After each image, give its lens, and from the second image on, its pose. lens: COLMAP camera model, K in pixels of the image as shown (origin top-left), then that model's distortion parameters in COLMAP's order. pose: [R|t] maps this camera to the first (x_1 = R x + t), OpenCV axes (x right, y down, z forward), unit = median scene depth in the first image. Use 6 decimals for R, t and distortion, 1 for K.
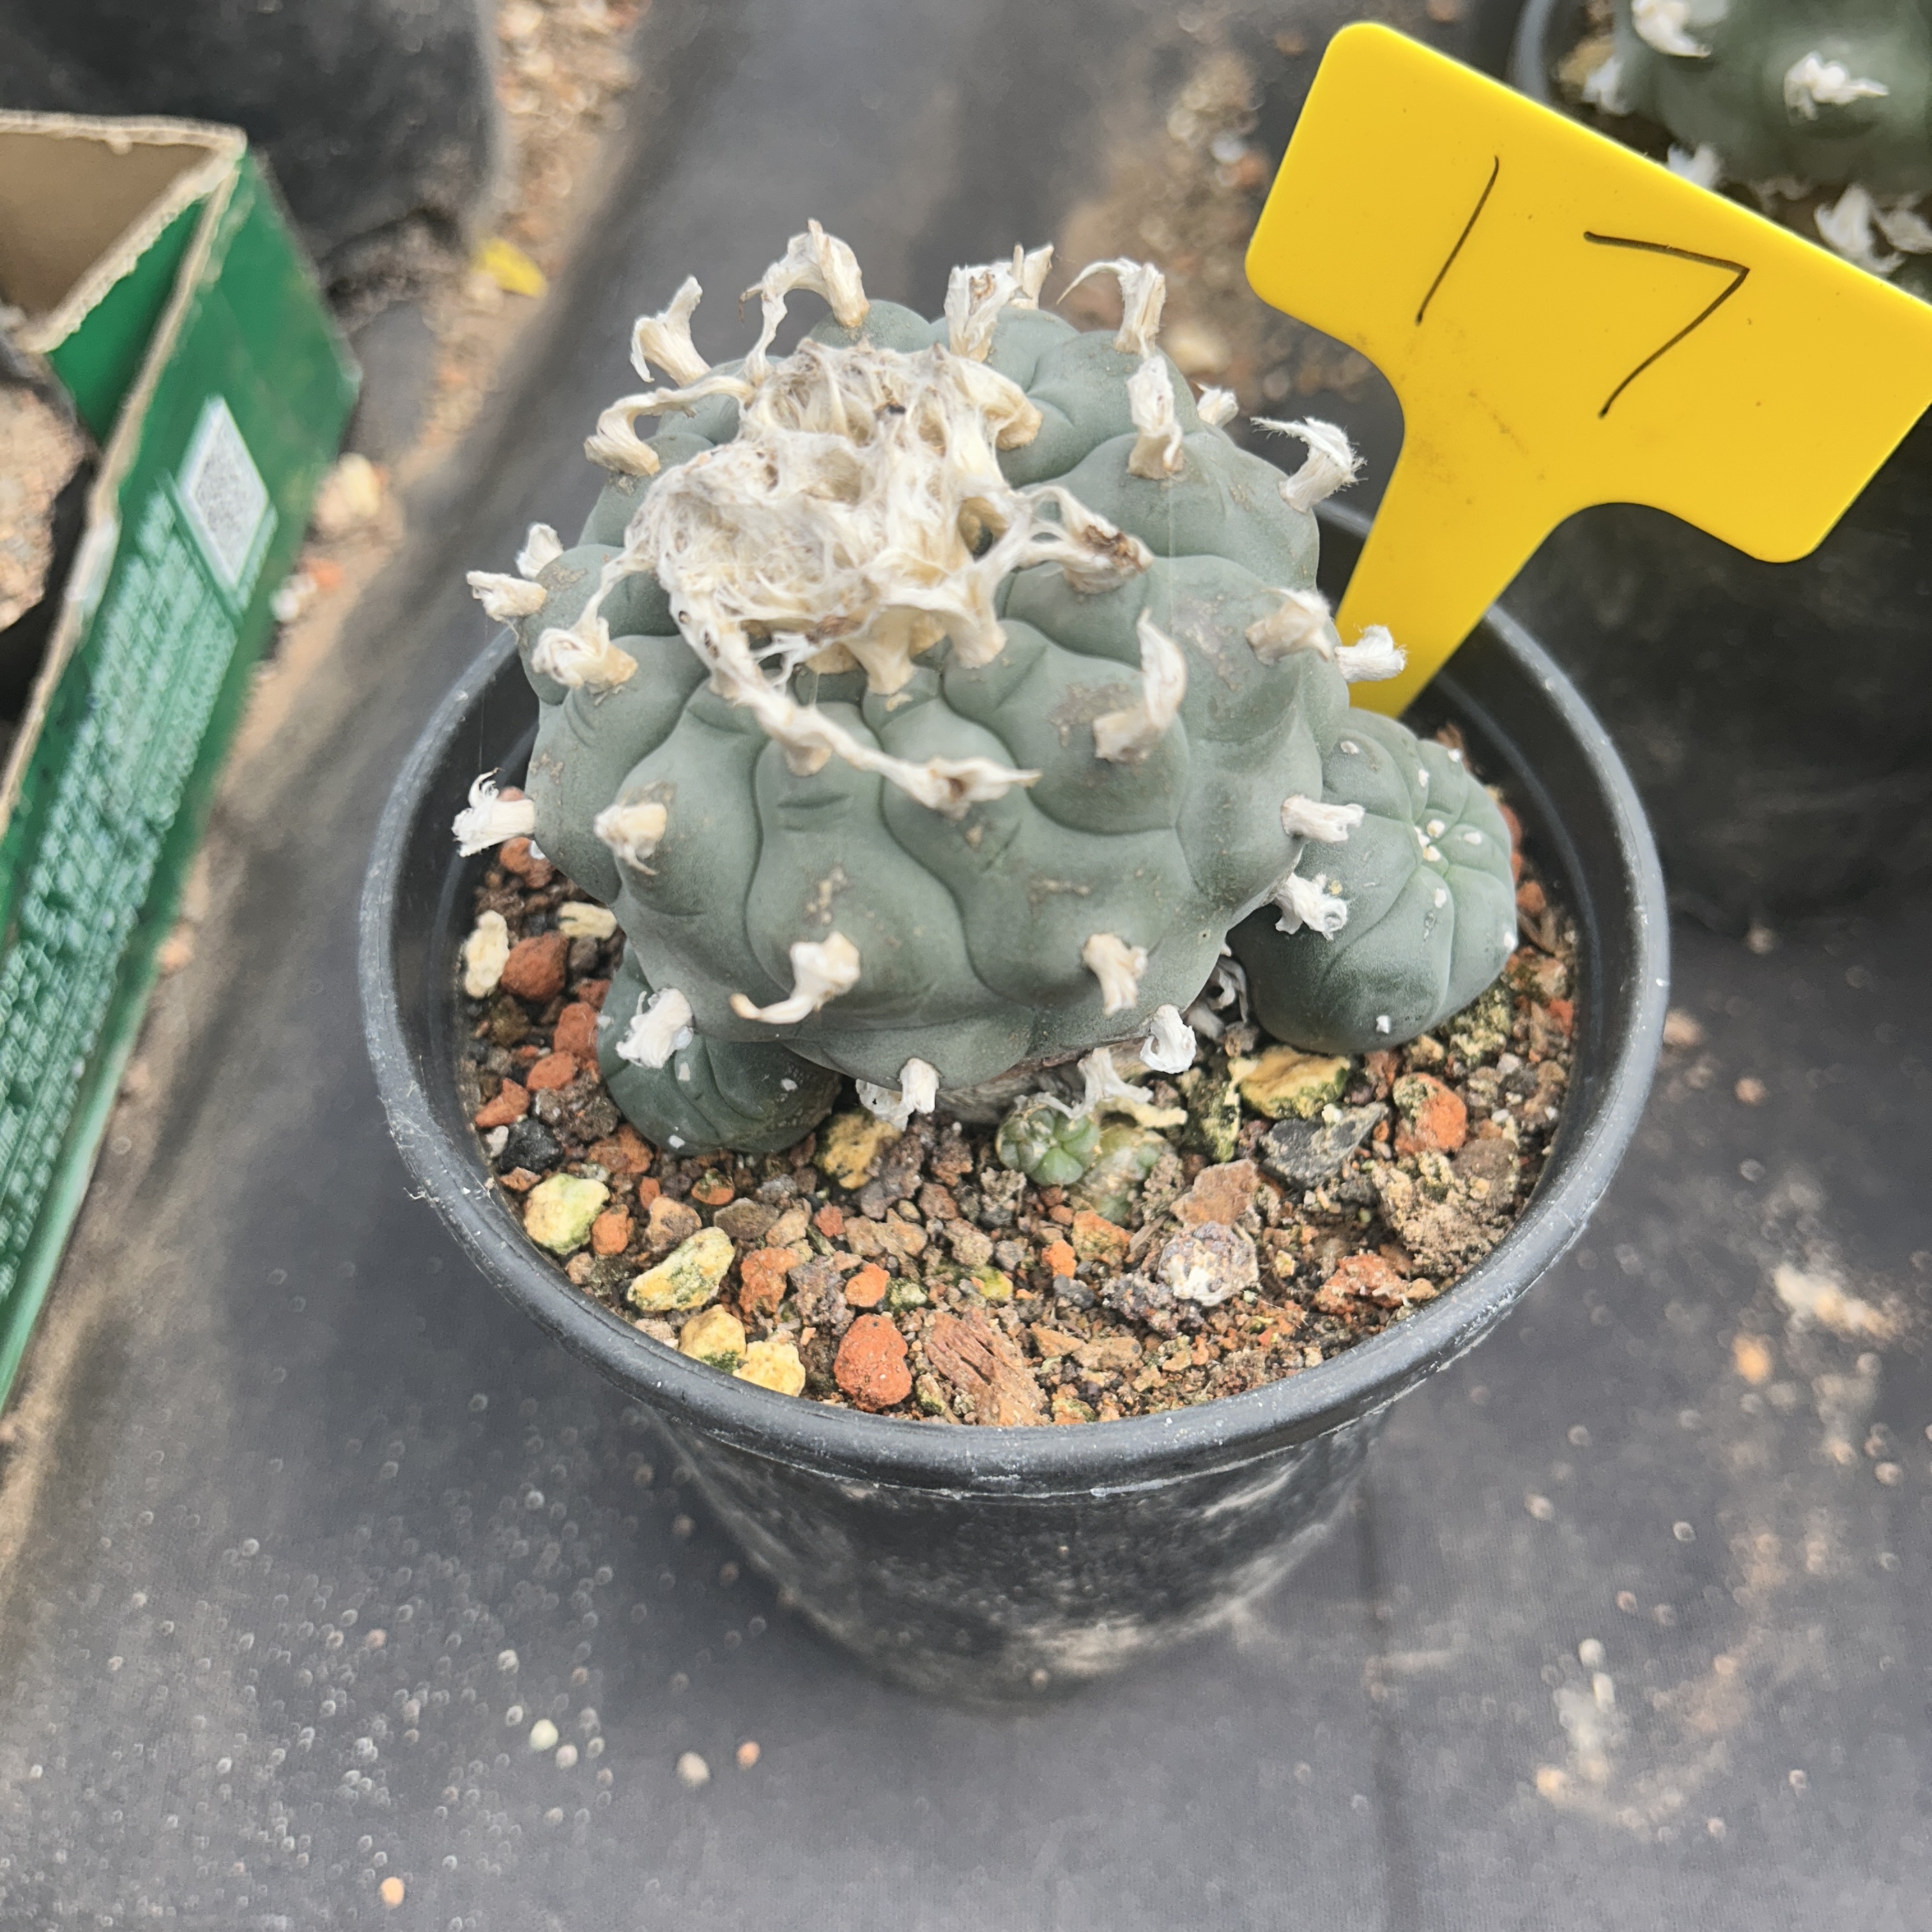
lens RADIAL K [[2047.9, 0, 1036.8], [0, 2047.9, 965.7], [0, 0, 1]] dist [0.028471, -0.086119]
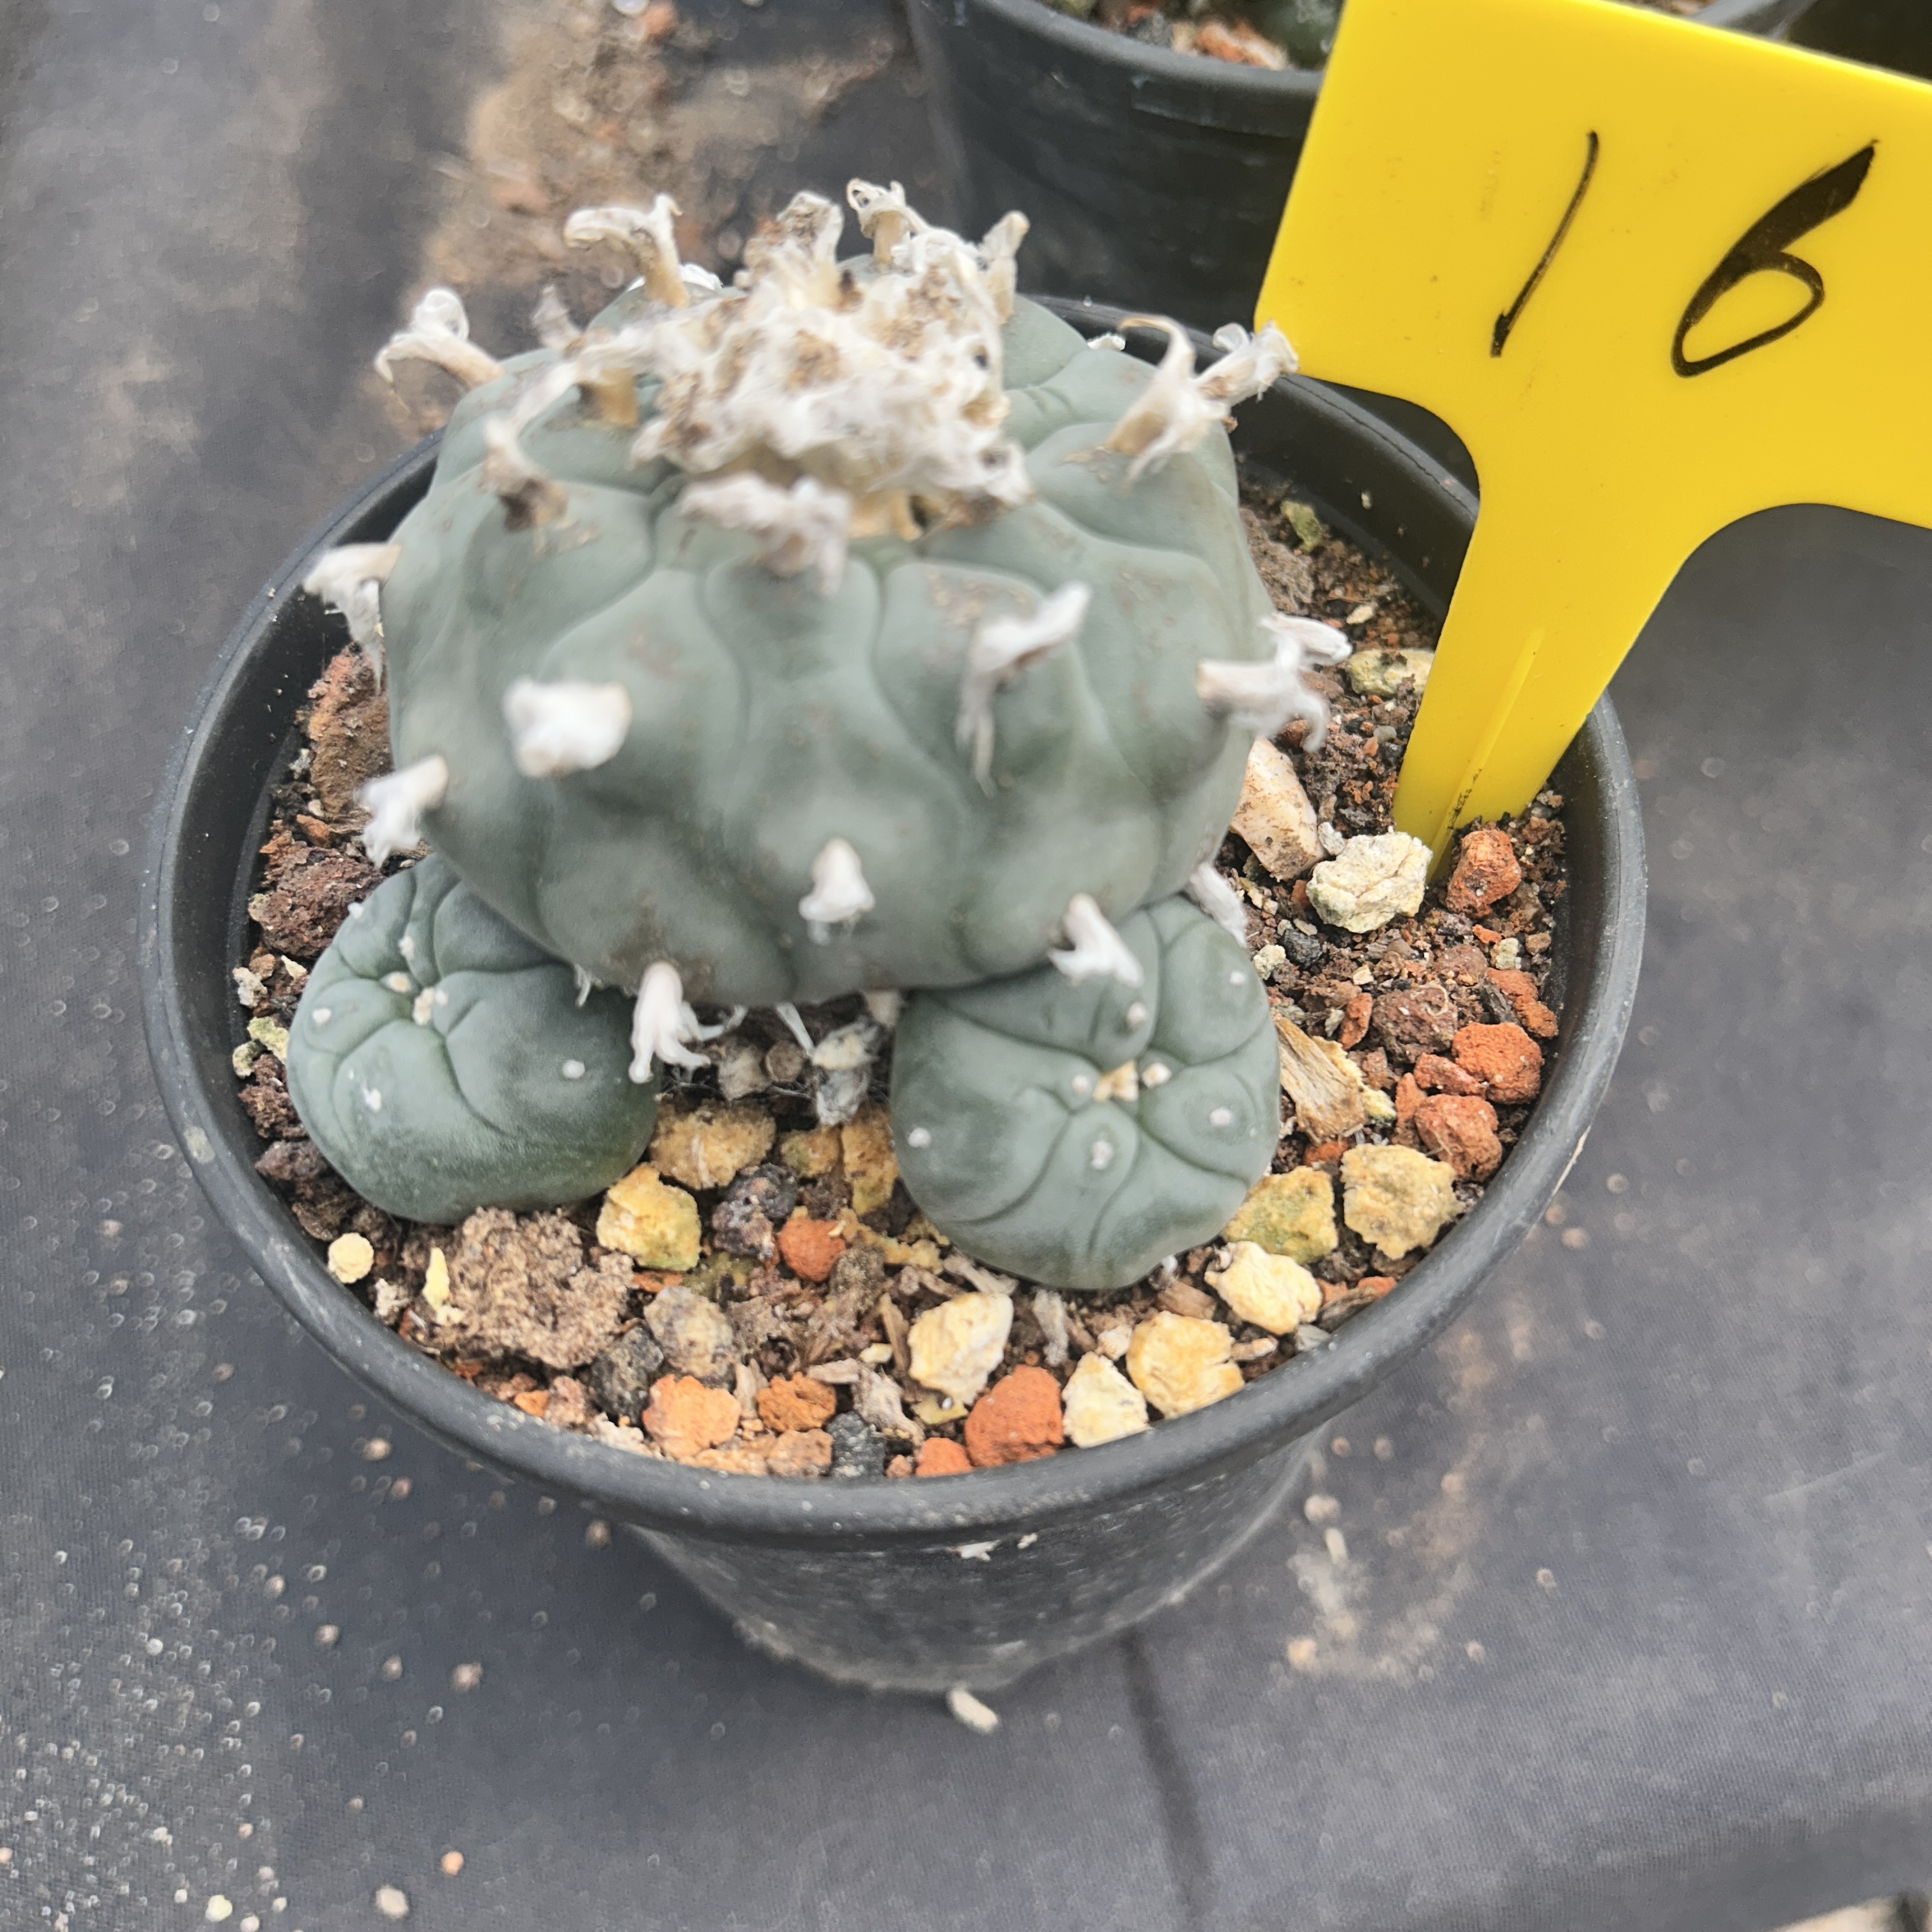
lens RADIAL K [[2047.9, 0, 1036.8], [0, 2047.9, 965.7], [0, 0, 1]] dist [0.028471, -0.086119]
pose [[0.963773, -0.238927, 0.118556, 0.098492], [0.232040, 0.970252, 0.069047, -0.003197], [-0.131526, -0.039036, 0.990544, 0.092636]]
